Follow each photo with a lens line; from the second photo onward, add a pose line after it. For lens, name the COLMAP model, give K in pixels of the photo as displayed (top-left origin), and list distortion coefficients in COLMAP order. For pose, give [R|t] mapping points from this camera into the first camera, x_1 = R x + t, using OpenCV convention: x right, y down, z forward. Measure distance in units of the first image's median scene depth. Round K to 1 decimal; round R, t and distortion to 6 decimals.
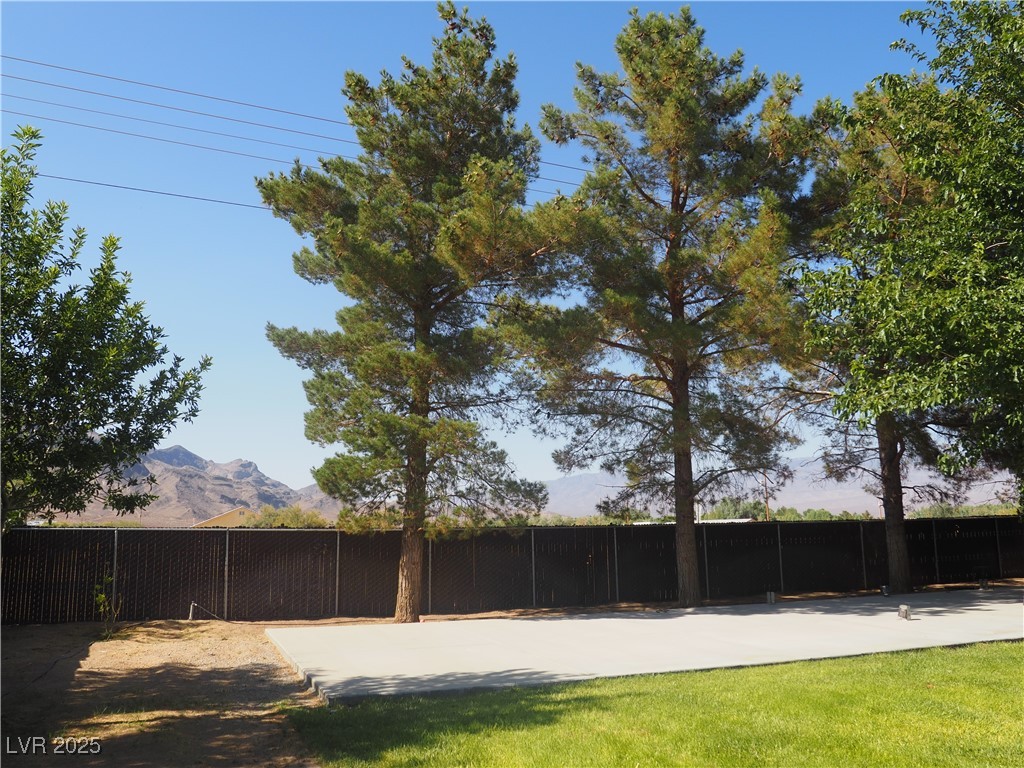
lens RADIAL K [[858.9, 0, 507.9], [0, 858.9, 383.4], [0, 0, 1]] dist [-0.060344, 0.031145]
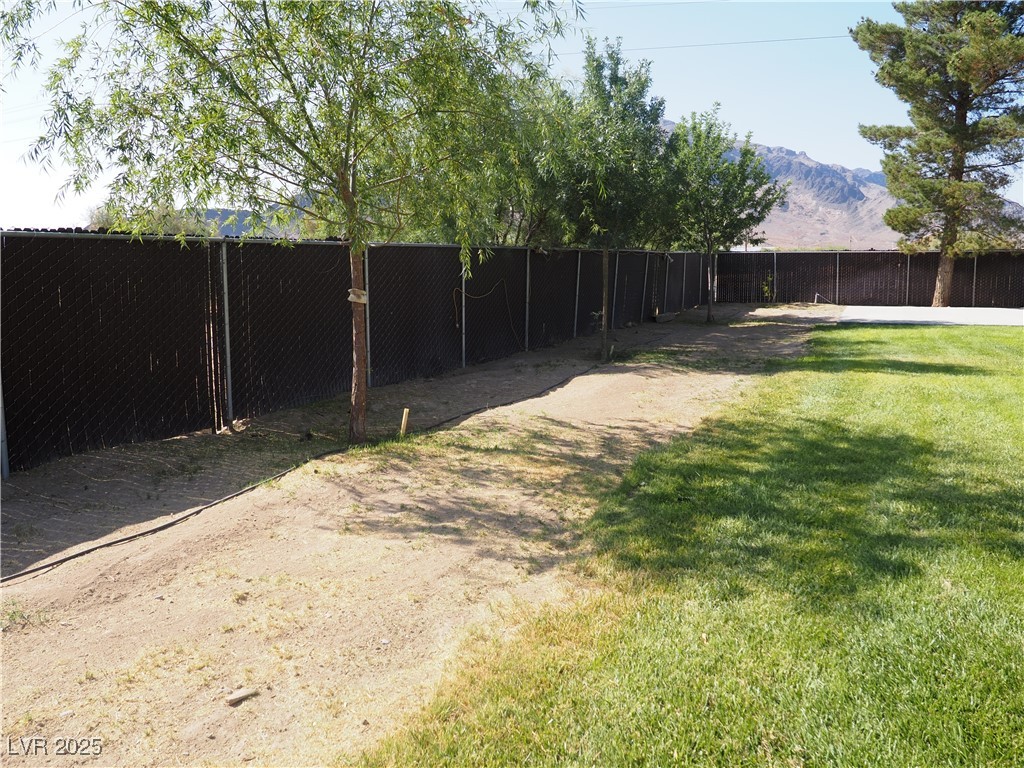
lens RADIAL K [[858.9, 0, 507.9], [0, 858.9, 383.4], [0, 0, 1]] dist [-0.060344, 0.031145]
pose [[0.711592, 0.103469, -0.694933, 0.444573], [0.123643, 0.955218, 0.268831, -0.122832], [0.691628, -0.277222, 0.666932, -0.704604]]
